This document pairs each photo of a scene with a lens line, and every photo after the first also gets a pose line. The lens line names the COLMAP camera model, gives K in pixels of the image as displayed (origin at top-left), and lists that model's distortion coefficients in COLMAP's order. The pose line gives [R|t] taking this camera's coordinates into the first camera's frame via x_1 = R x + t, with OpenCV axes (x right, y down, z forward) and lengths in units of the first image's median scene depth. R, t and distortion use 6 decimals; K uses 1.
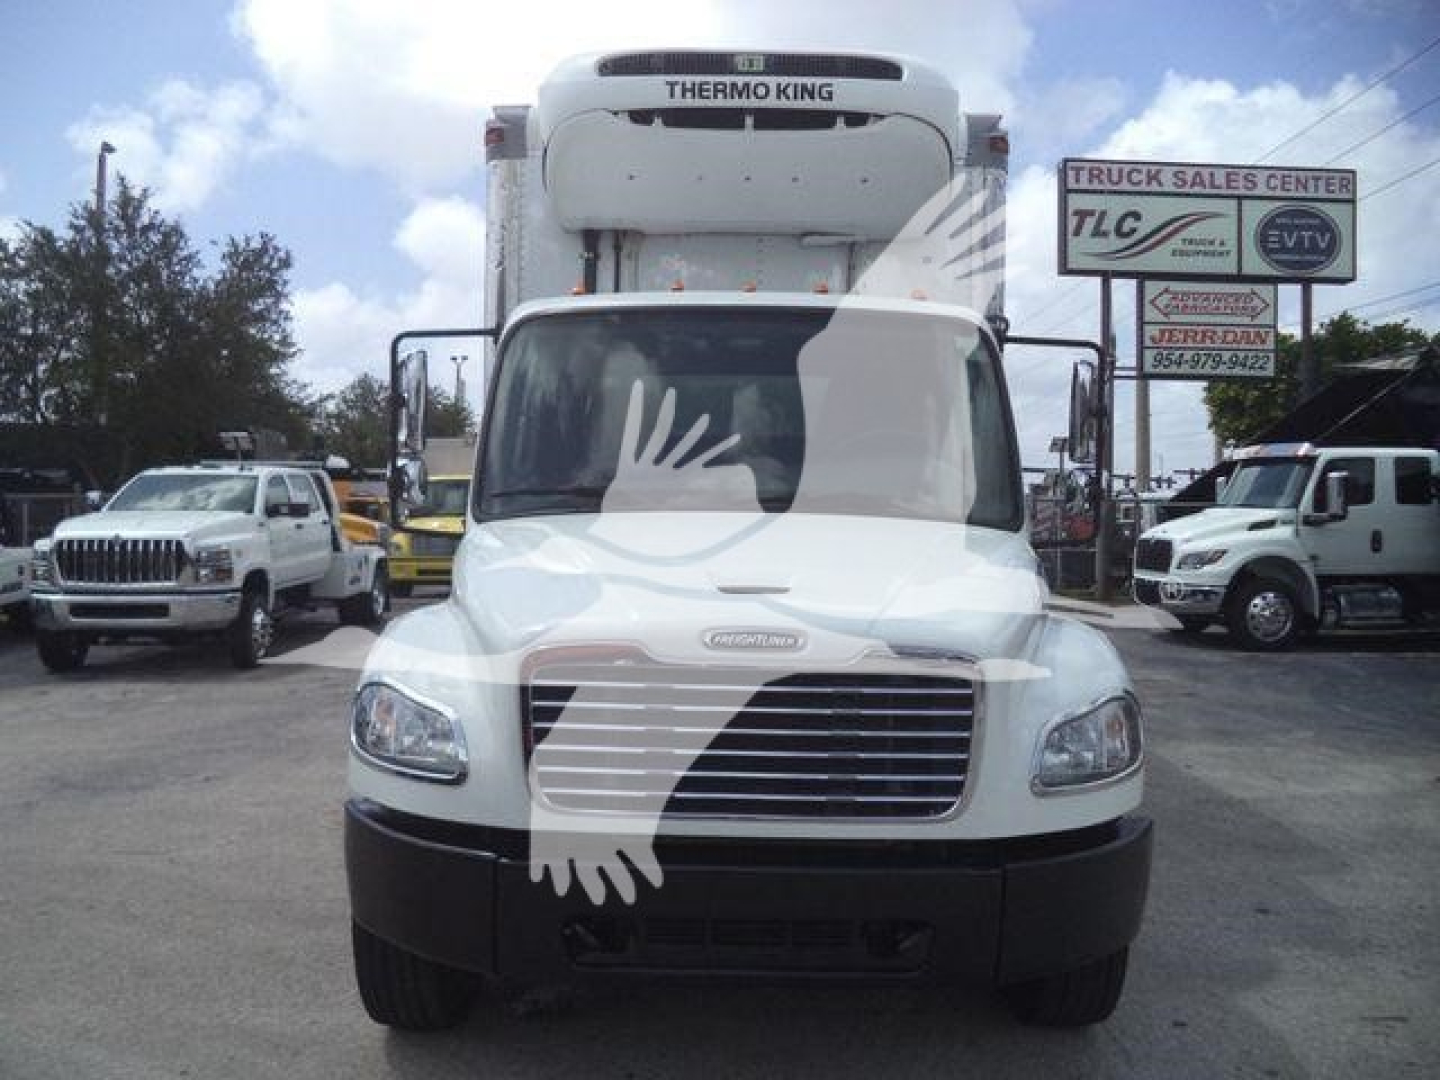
lens RADIAL K [[1136.3, 0, 720.0], [0, 1136.3, 540.0], [0, 0, 1]] dist [-0.011794, -0.006181]
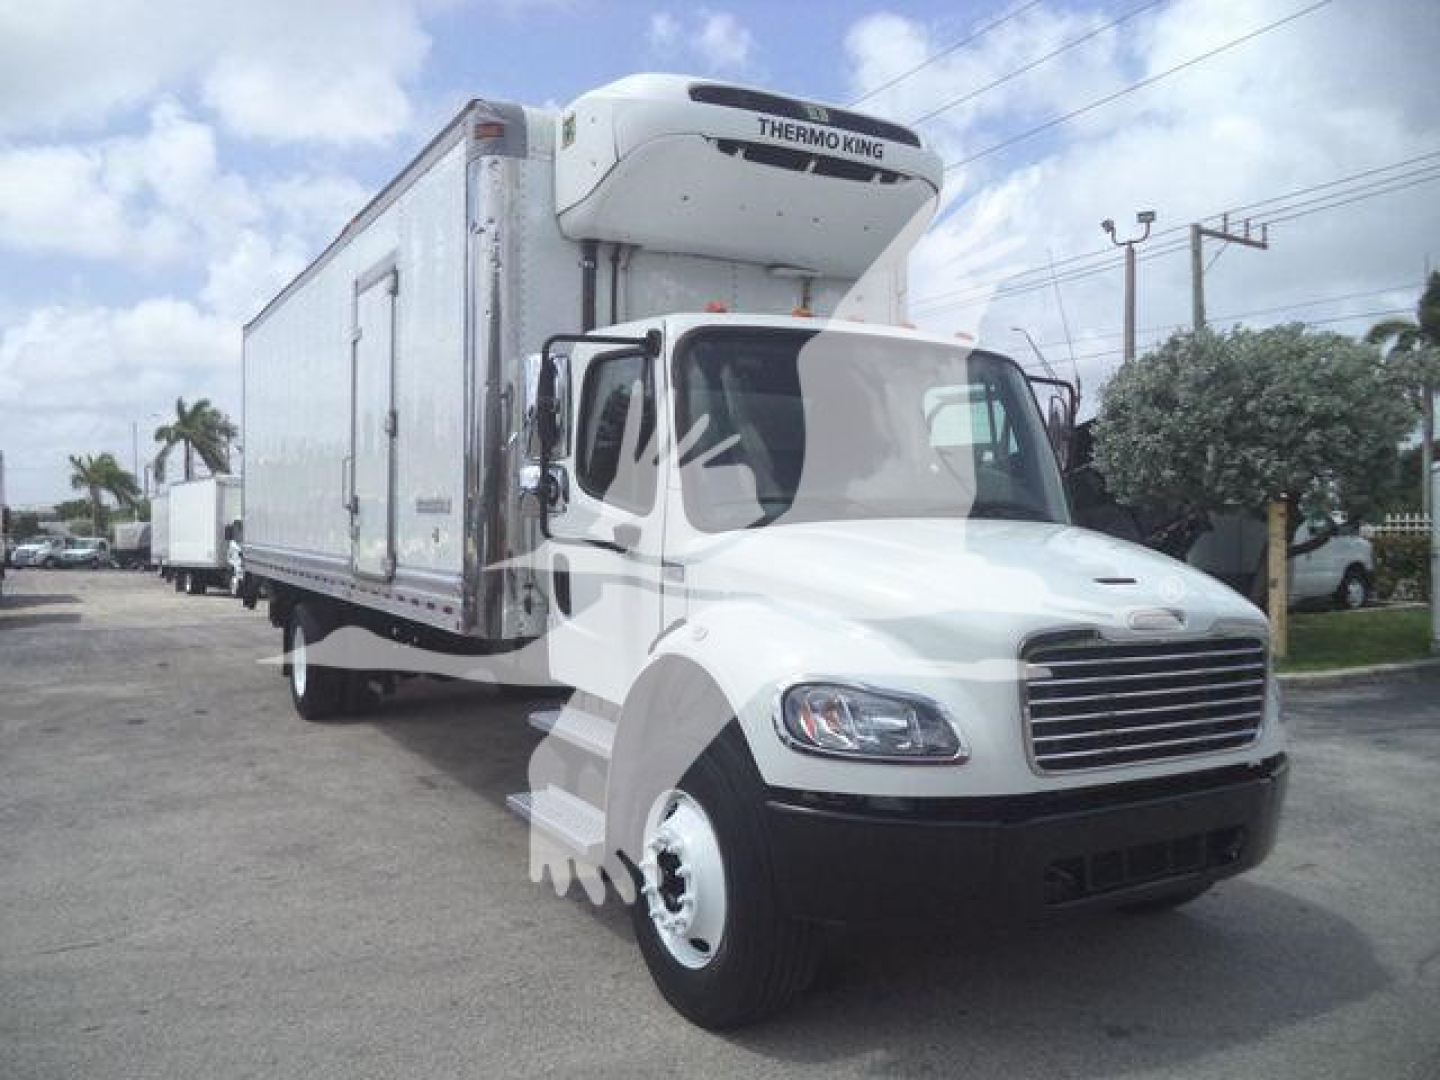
lens RADIAL K [[1129.4, 0, 720.0], [0, 1129.4, 540.0], [0, 0, 1]] dist [0.007145, -0.005246]
pose [[0.872764, -0.015459, 0.487897, -0.599564], [0.018030, 0.999837, -0.000573, -0.005073], [-0.487808, 0.009297, 0.872901, 0.086566]]
